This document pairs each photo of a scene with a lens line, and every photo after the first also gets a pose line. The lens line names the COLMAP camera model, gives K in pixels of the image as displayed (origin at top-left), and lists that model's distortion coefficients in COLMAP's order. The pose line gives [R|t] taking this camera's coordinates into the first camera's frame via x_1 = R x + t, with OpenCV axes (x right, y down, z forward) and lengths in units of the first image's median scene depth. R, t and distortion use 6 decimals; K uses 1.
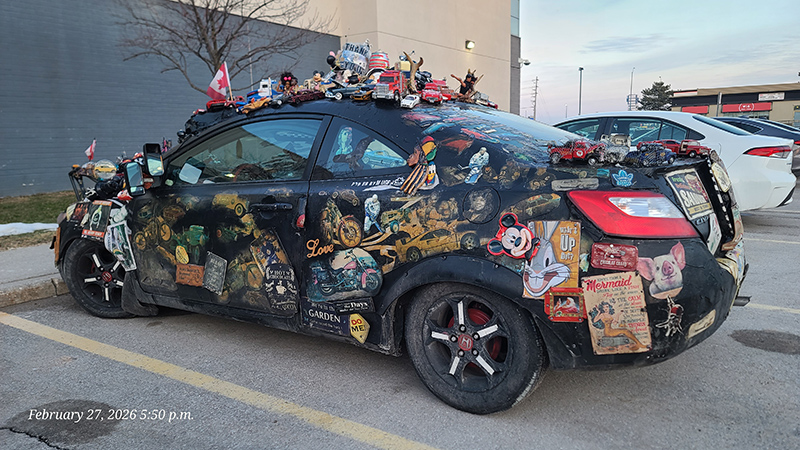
lens RADIAL K [[583.2, 0, 430.9], [0, 583.2, 221.0], [0, 0, 1]] dist [0.061370, -0.016002]
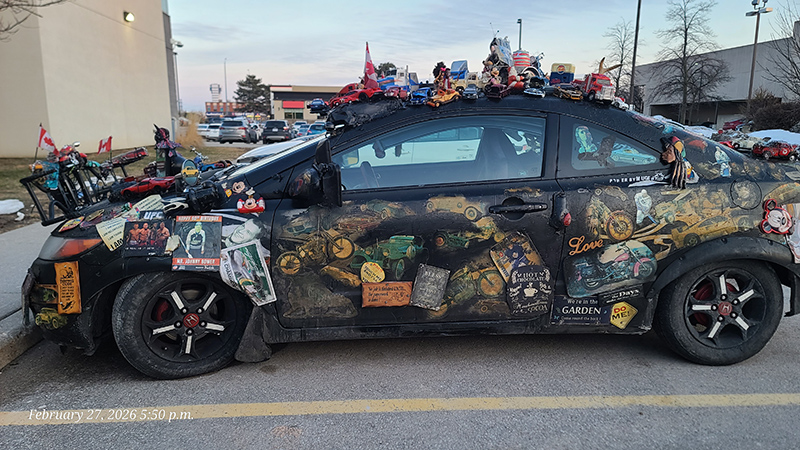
lens RADIAL K [[583.2, 0, 402.1], [0, 583.2, 221.2], [0, 0, 1]] dist [0.061370, -0.016002]
pose [[0.797769, -0.072962, 0.598533, -1.008168], [0.062054, 0.997316, 0.038864, -0.051615], [-0.599762, 0.006136, 0.800155, 0.353883]]
